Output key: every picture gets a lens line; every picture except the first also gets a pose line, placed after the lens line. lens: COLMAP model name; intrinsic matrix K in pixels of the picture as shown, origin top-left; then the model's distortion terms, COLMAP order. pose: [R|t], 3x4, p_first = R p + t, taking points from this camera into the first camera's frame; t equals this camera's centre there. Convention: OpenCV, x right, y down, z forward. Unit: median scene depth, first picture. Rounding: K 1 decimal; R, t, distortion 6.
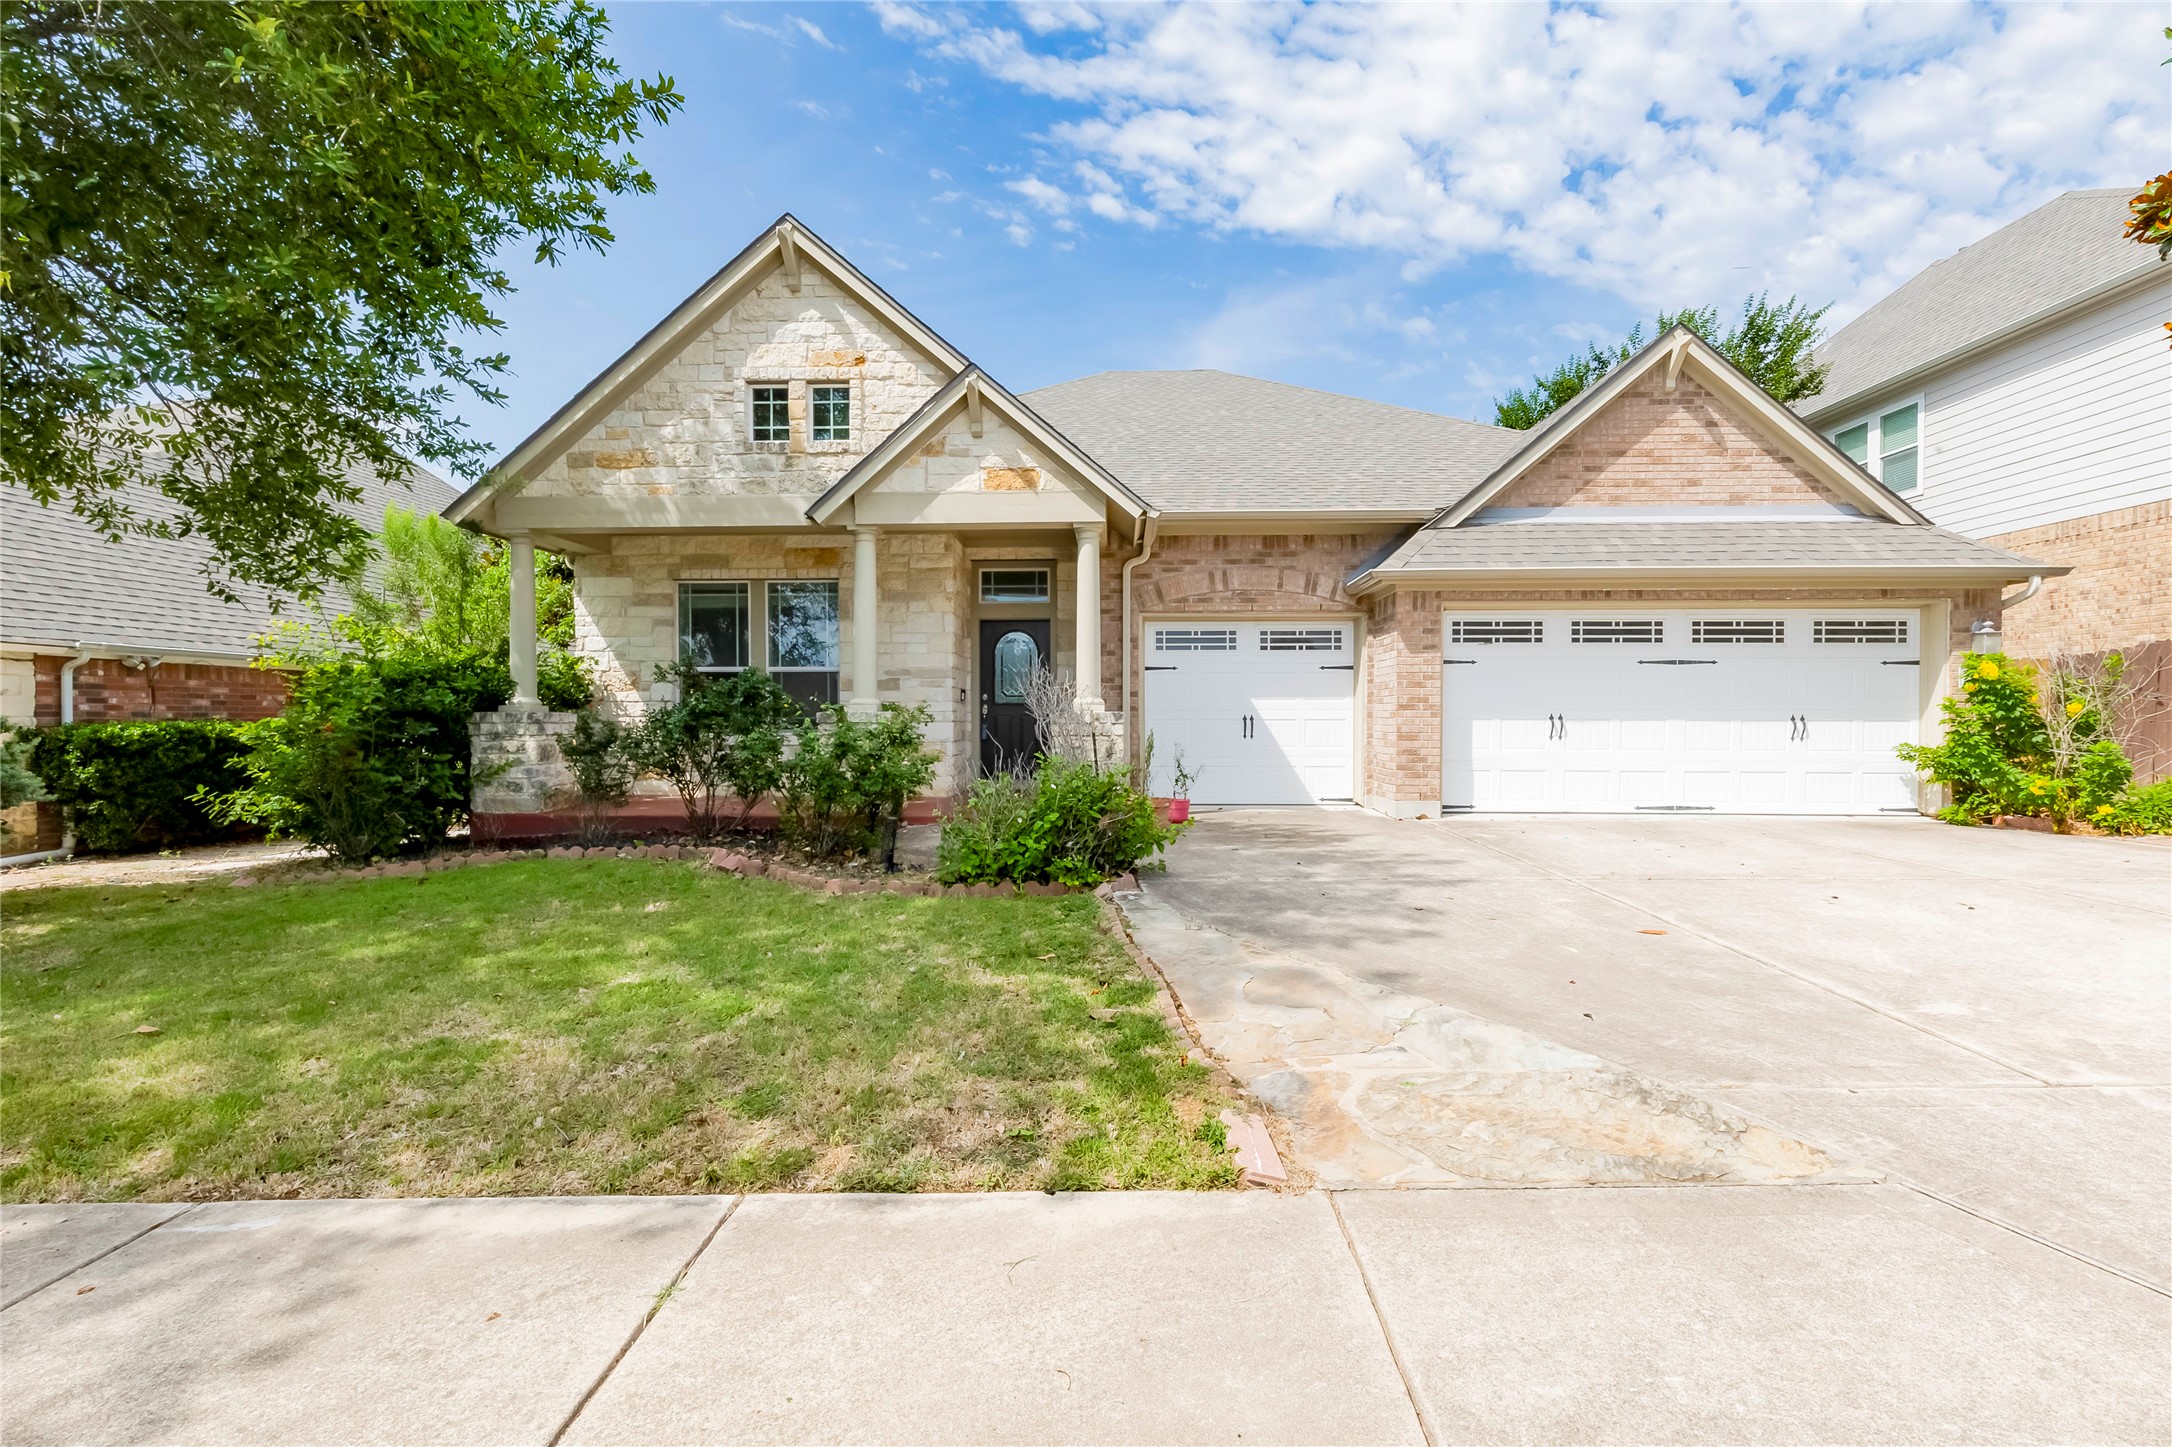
lens RADIAL K [[996.2, 0, 1077.4], [0, 996.2, 727.6], [0, 0, 1]] dist [0.002624, -0.000281]
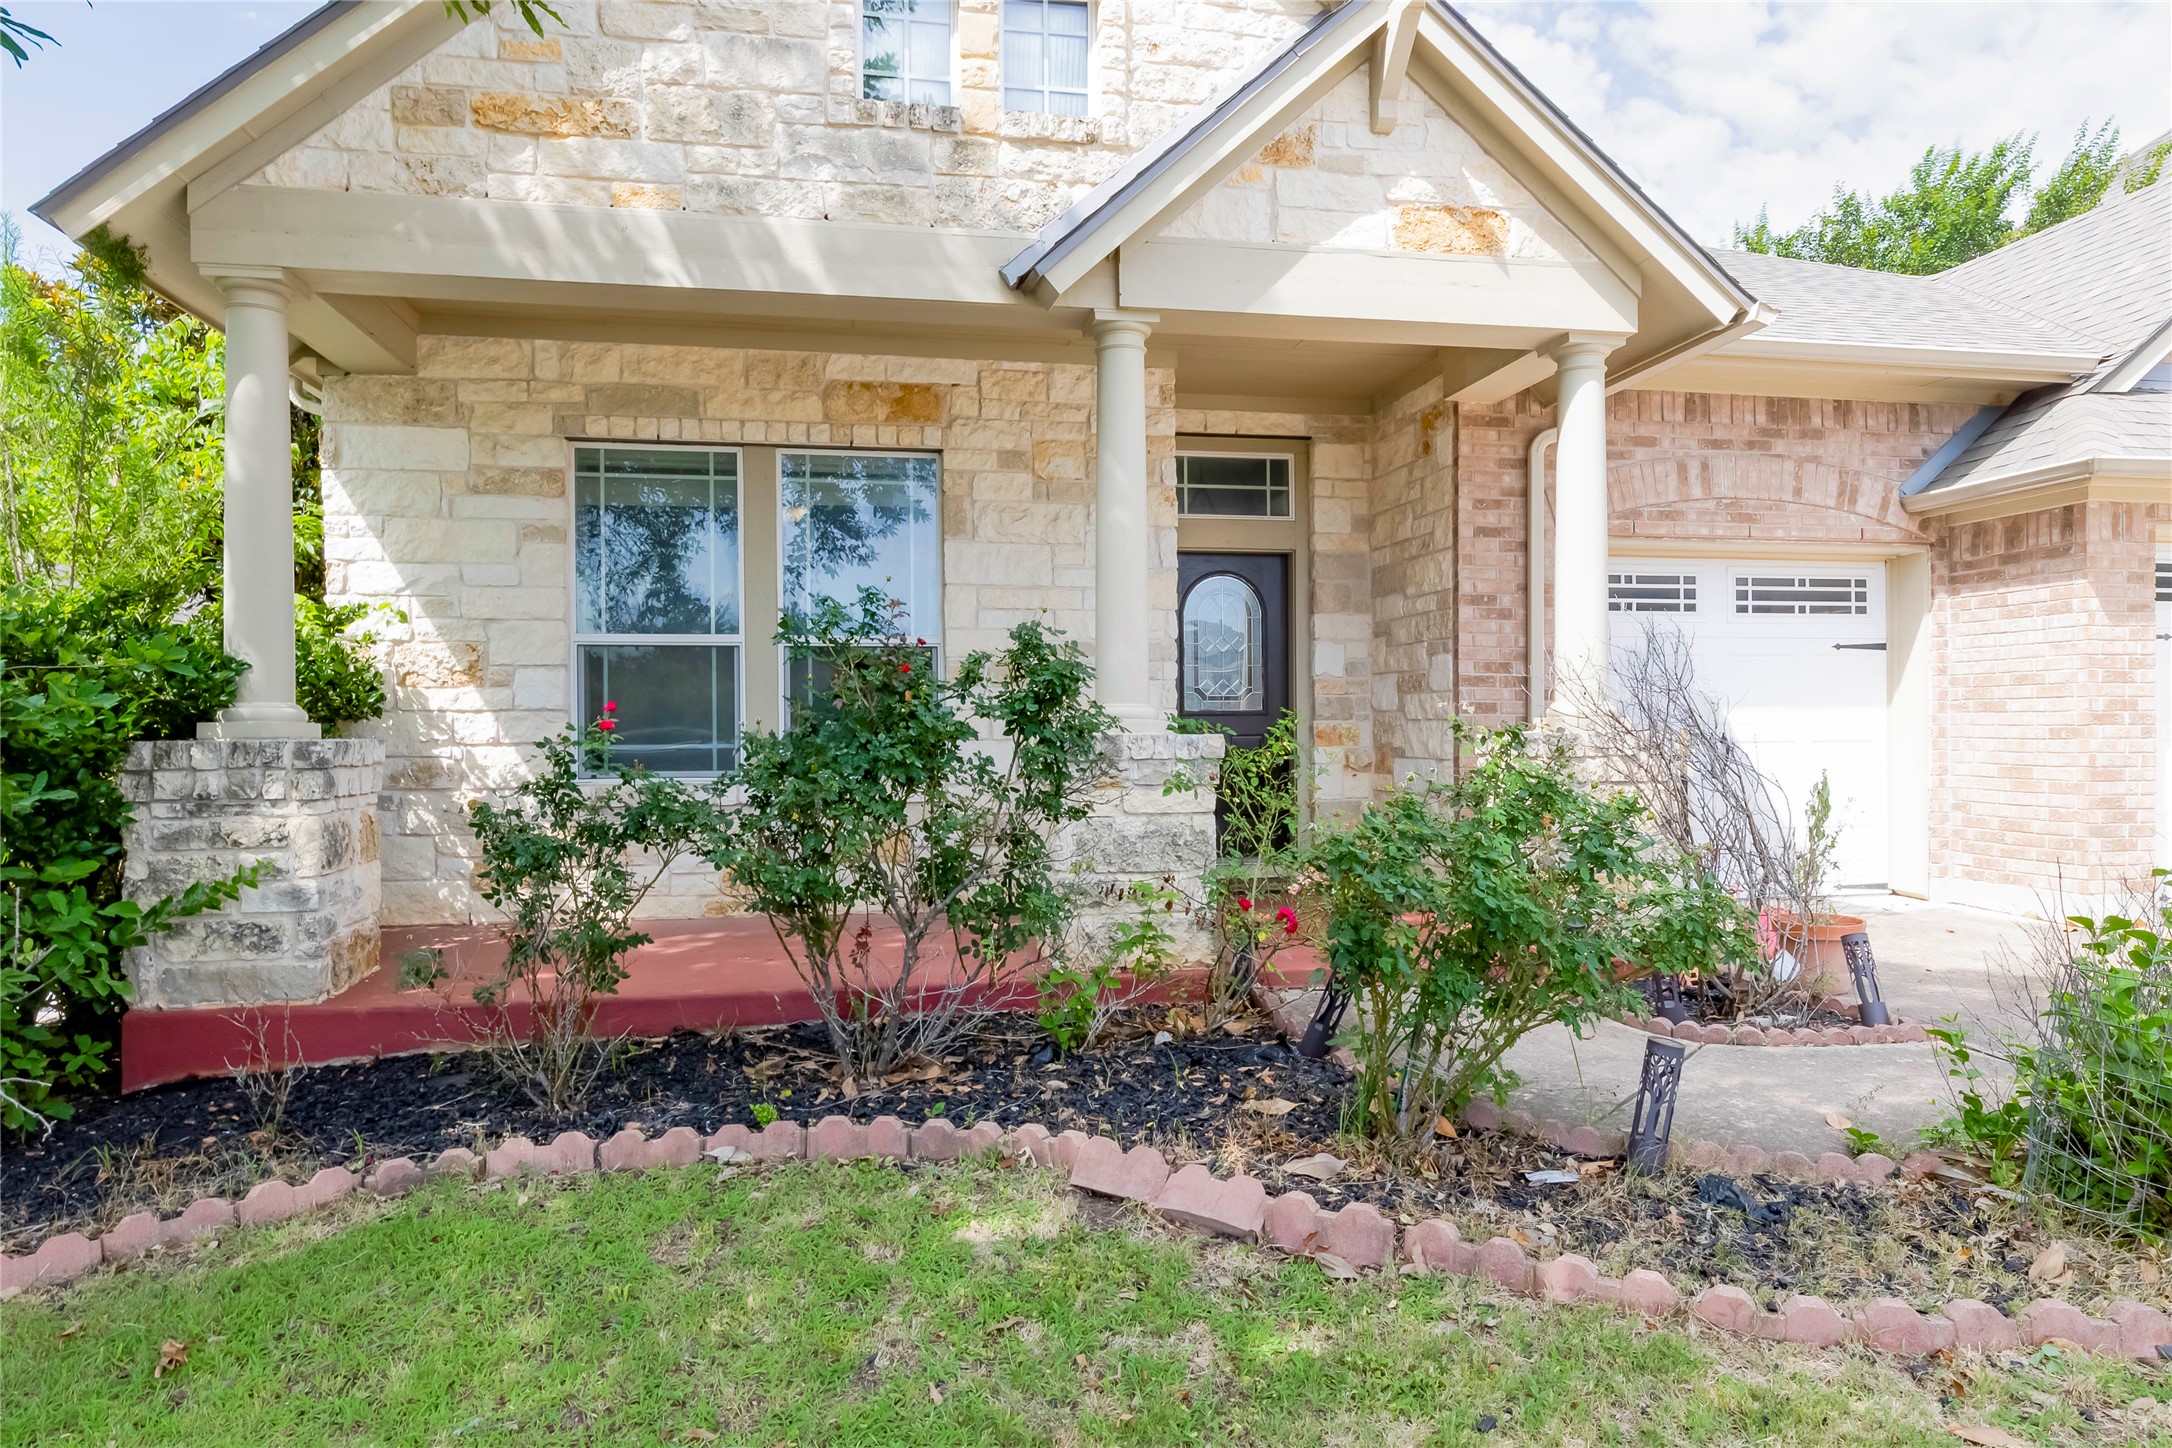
lens RADIAL K [[1324.4, 0, 1080.9], [0, 1324.4, 727.9], [0, 0, 1]] dist [-0.000403, -0.000596]
pose [[0.974799, -0.005331, 0.223023, -0.360946], [0.007232, 0.999944, -0.007709, -0.014002], [-0.222969, 0.009128, 0.974783, 0.425961]]
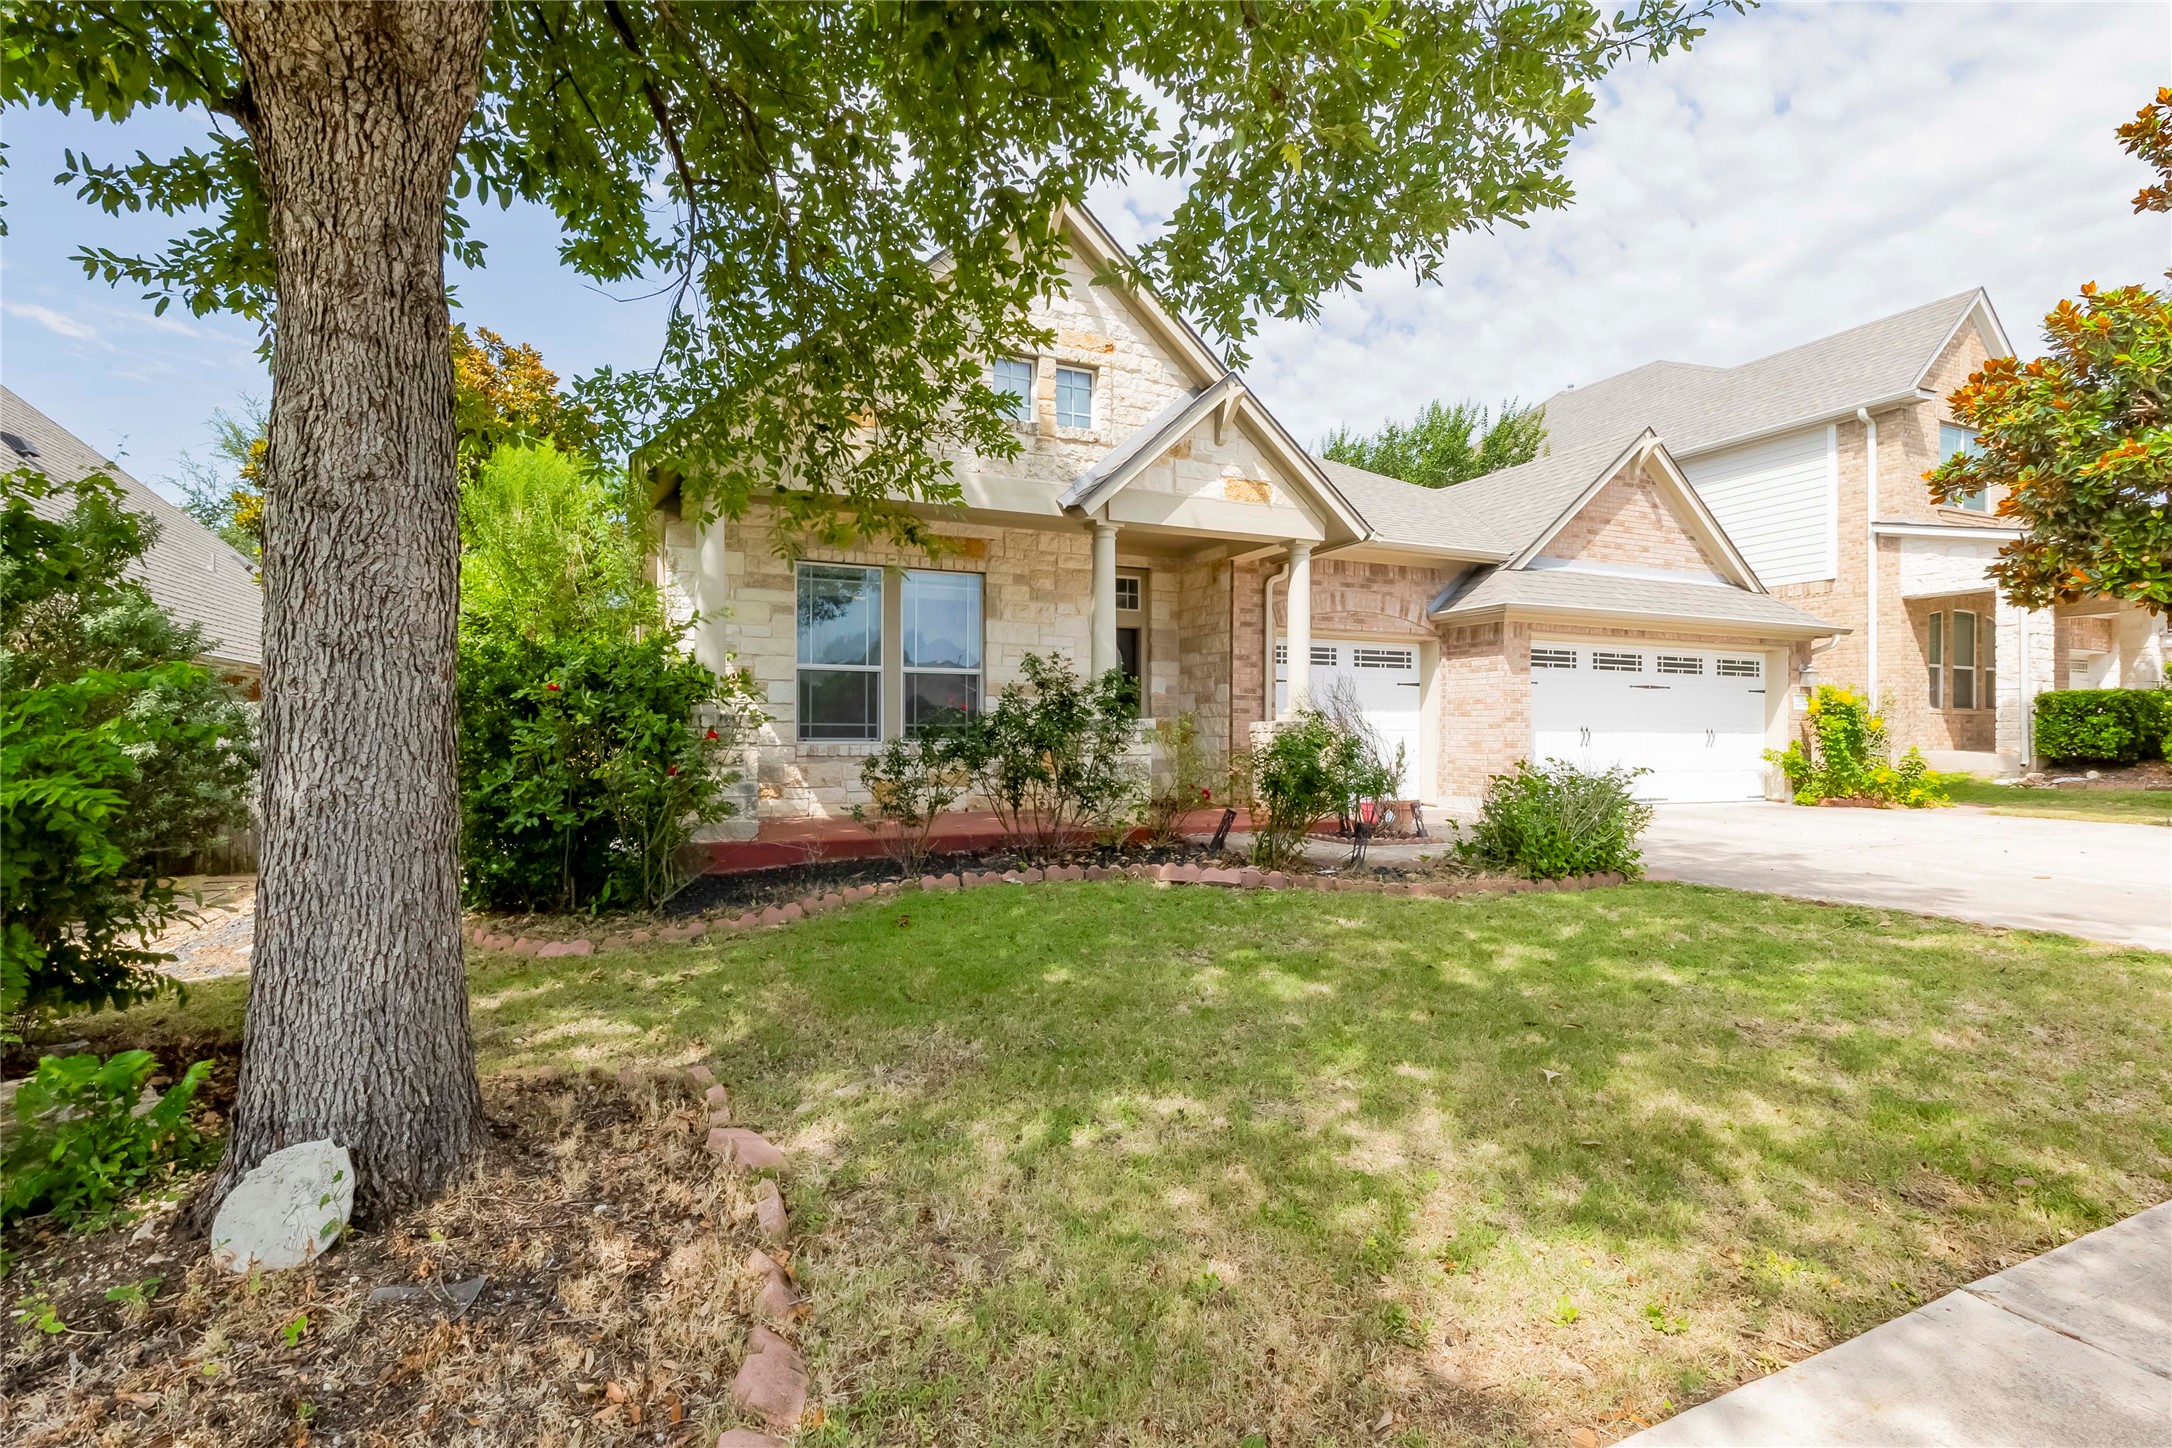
lens RADIAL K [[1006.4, 0, 1069.3], [0, 1006.4, 728.5], [0, 0, 1]] dist [0.002177, 0.000073]
pose [[0.898125, 0.006063, 0.439697, -0.657375], [-0.000183, 0.999910, -0.013414, 0.006218], [-0.439739, 0.011967, 0.898046, 0.157554]]
